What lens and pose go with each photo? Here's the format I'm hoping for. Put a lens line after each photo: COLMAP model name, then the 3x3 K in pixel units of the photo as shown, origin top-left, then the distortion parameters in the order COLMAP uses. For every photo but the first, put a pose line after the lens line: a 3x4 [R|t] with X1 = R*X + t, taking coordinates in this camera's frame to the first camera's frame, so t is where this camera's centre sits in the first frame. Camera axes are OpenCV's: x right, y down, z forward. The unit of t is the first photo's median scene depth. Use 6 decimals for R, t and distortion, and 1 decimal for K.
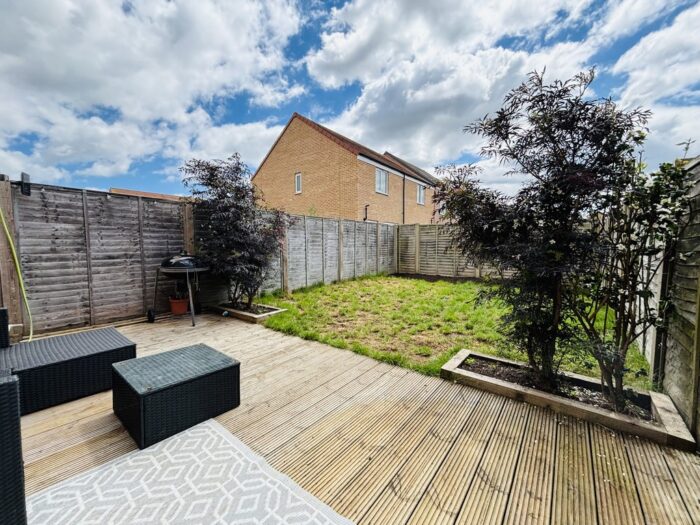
lens RADIAL K [[283.9, 0, 352.3], [0, 283.9, 263.8], [0, 0, 1]] dist [-0.004853, -0.000255]
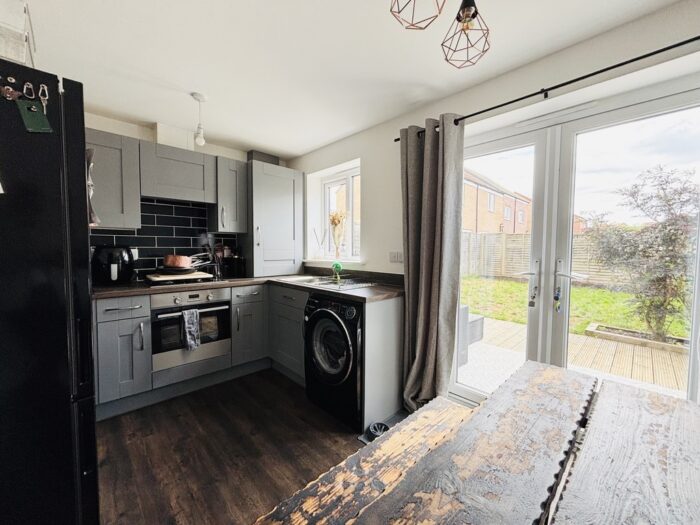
lens RADIAL K [[281.6, 0, 348.9], [0, 281.6, 263.5], [0, 0, 1]] dist [0.001848, 0.000465]
pose [[0.987226, 0.029904, -0.156493, -0.903736], [-0.030642, 0.999528, -0.002306, 0.017890], [0.156350, 0.007072, 0.987676, -0.975655]]
